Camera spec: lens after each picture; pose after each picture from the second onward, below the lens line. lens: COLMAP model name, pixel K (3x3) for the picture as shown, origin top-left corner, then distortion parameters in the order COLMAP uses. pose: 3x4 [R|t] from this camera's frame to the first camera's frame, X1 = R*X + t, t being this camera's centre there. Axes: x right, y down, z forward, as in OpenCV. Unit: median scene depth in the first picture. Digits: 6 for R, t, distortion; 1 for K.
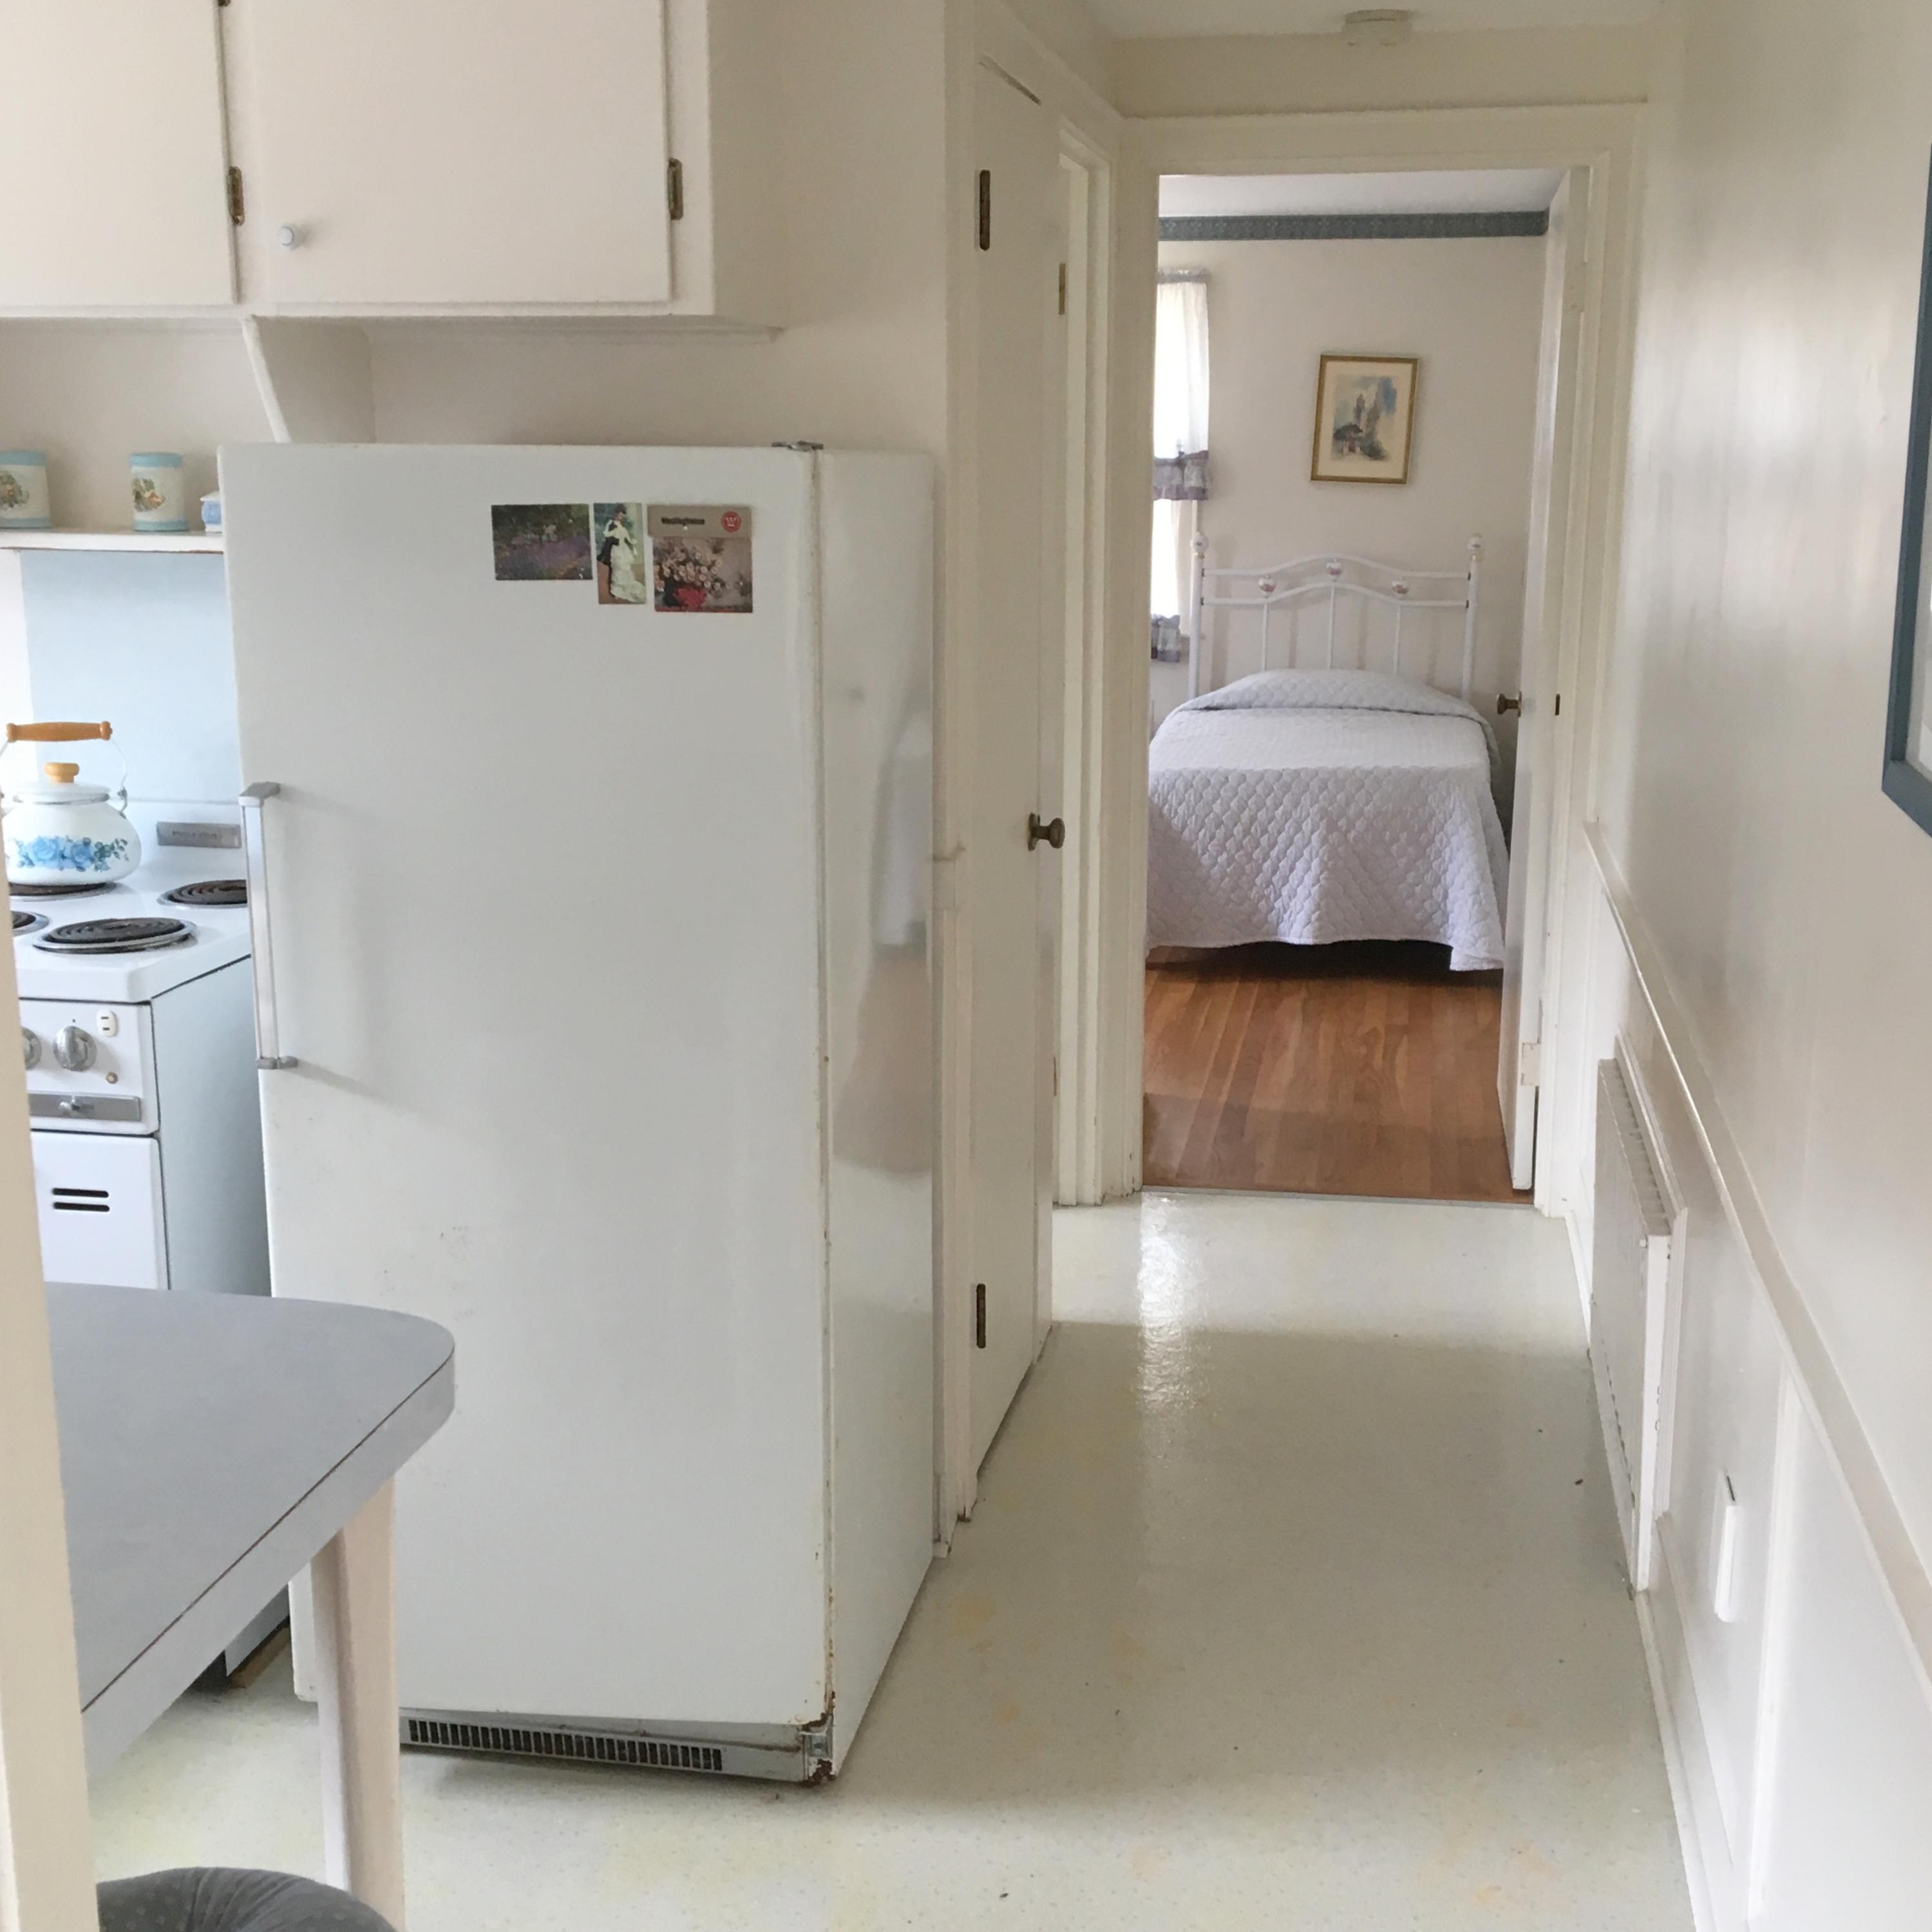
lens RADIAL K [[2246.4, 0, 966.0], [0, 2246.4, 966.0], [0, 0, 1]] dist [0.057503, -0.023421]
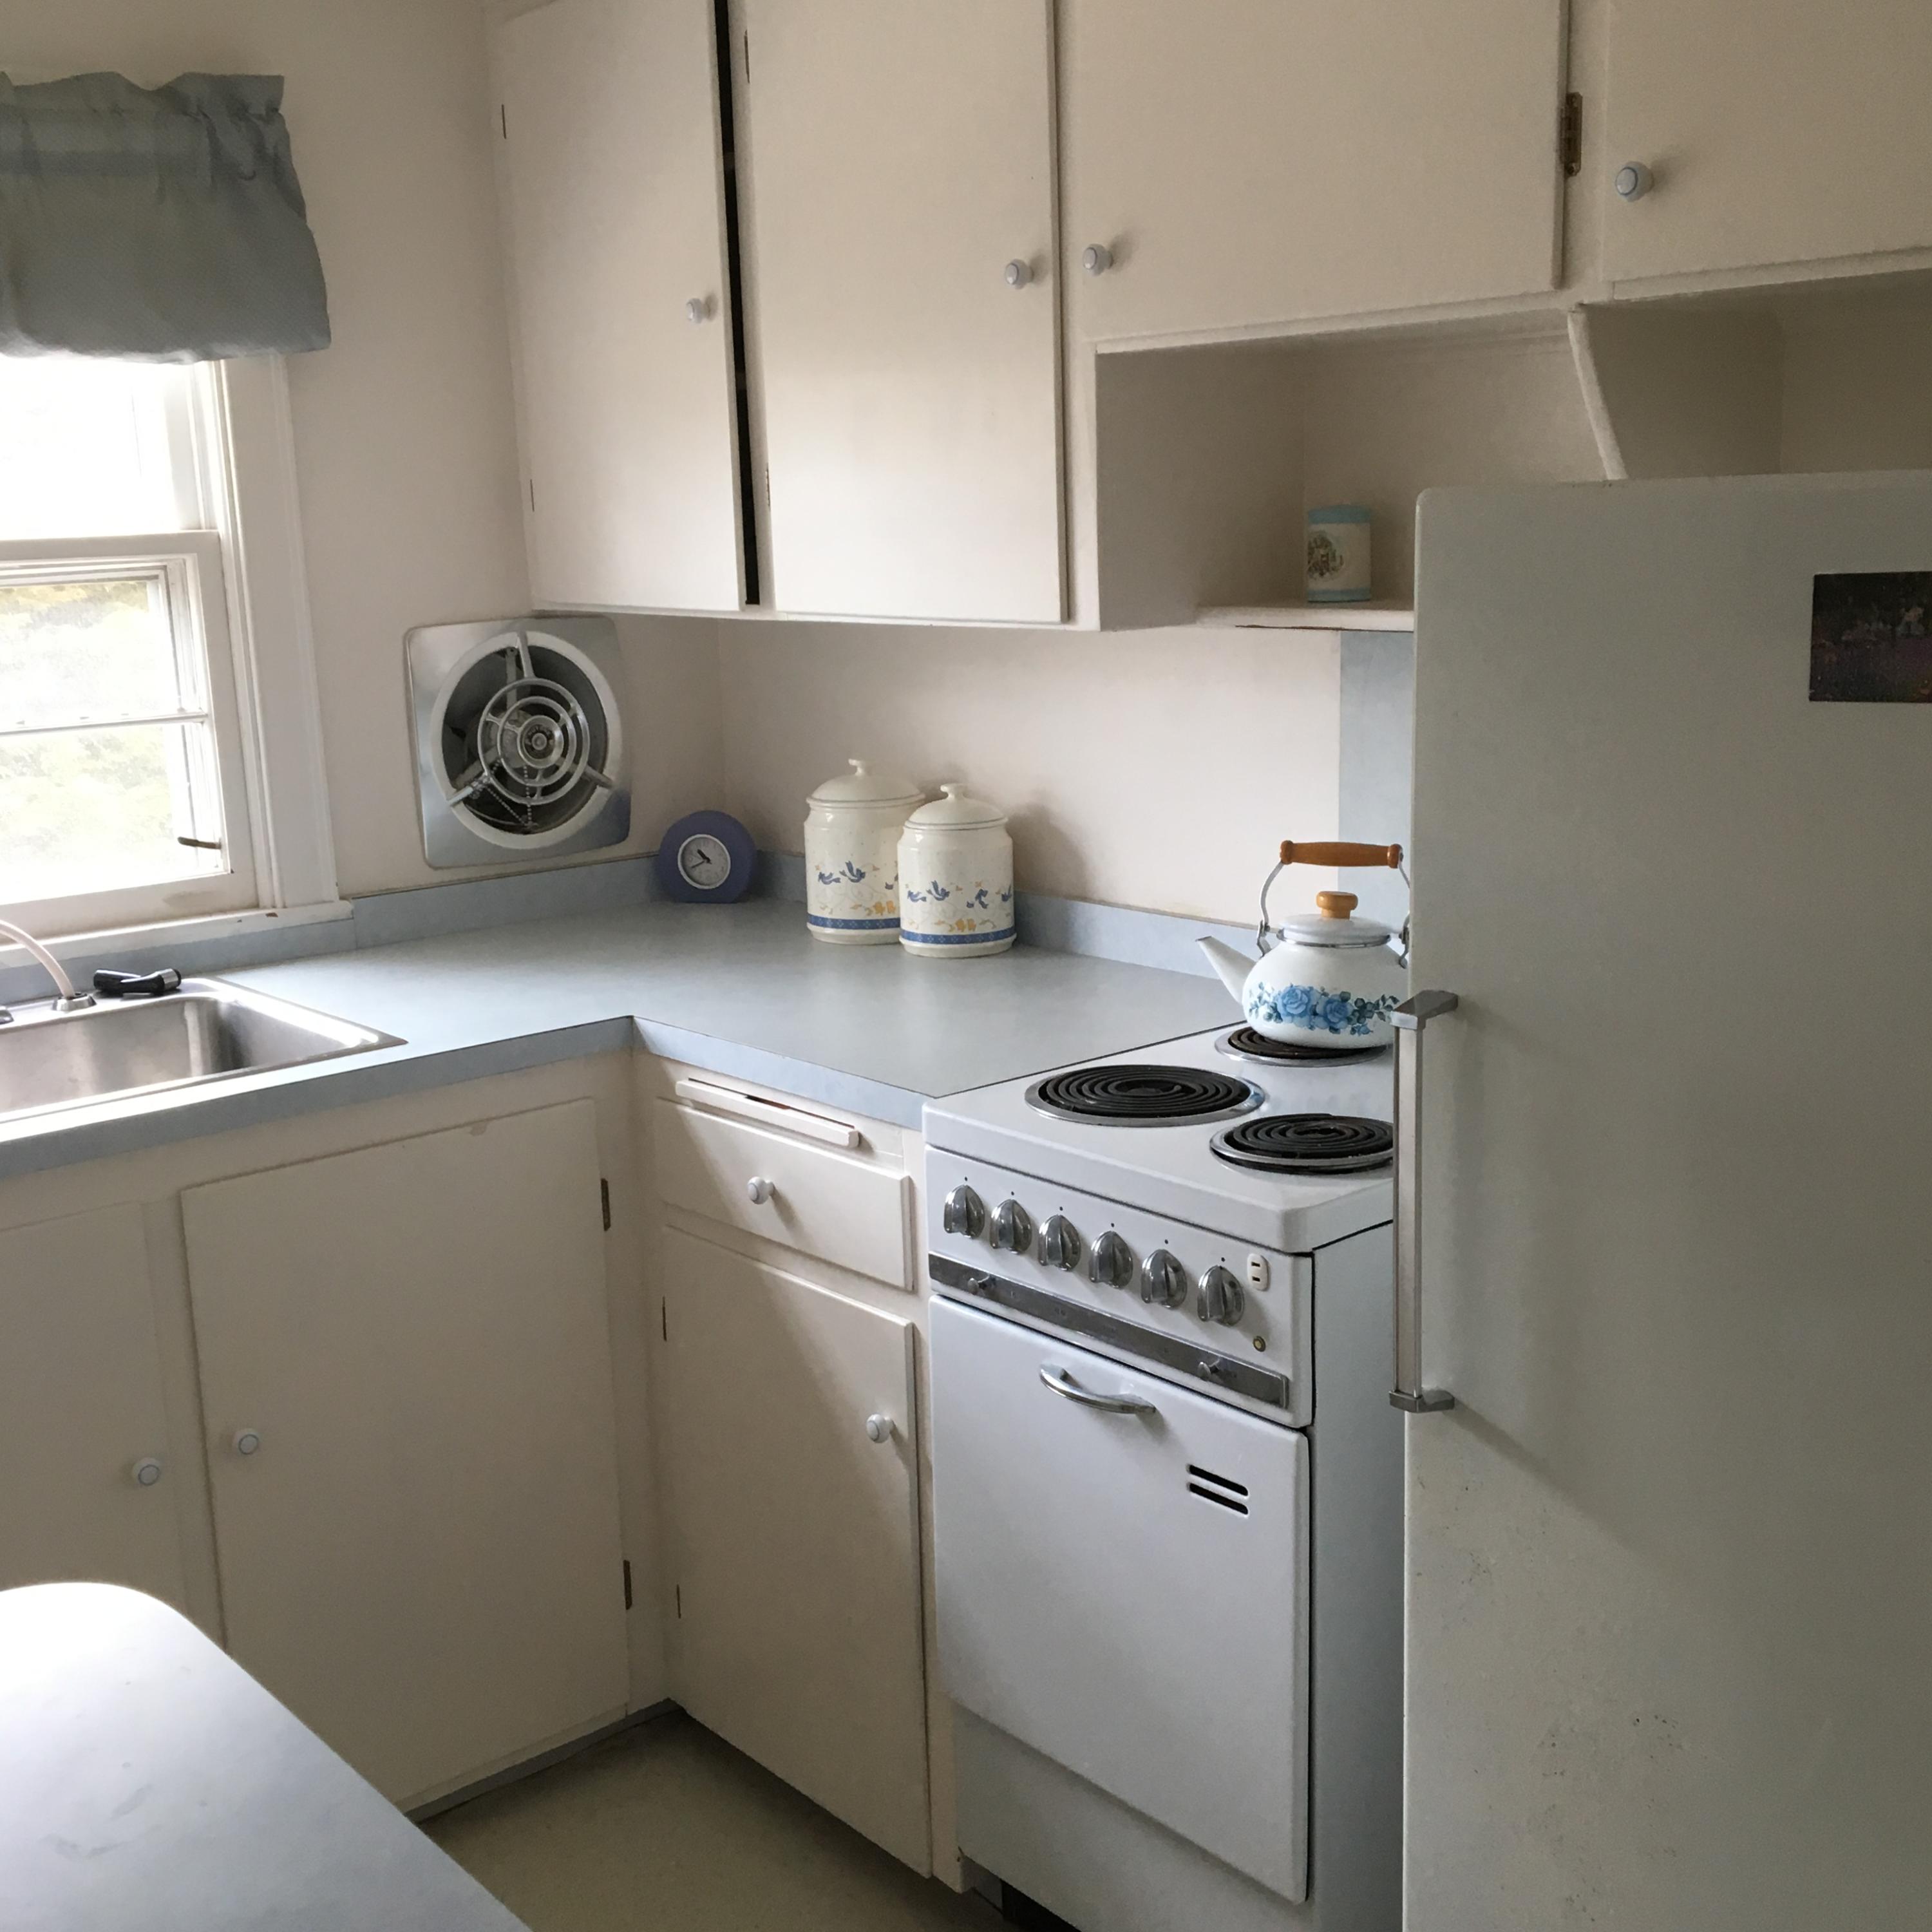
lens RADIAL K [[2246.4, 0, 966.0], [0, 2246.4, 966.0], [0, 0, 1]] dist [0.057503, -0.023421]
pose [[0.777848, 0.101321, -0.620231, -0.005631], [-0.112957, 0.993386, 0.020617, -0.076889], [0.618218, 0.054022, 0.784148, 0.347124]]
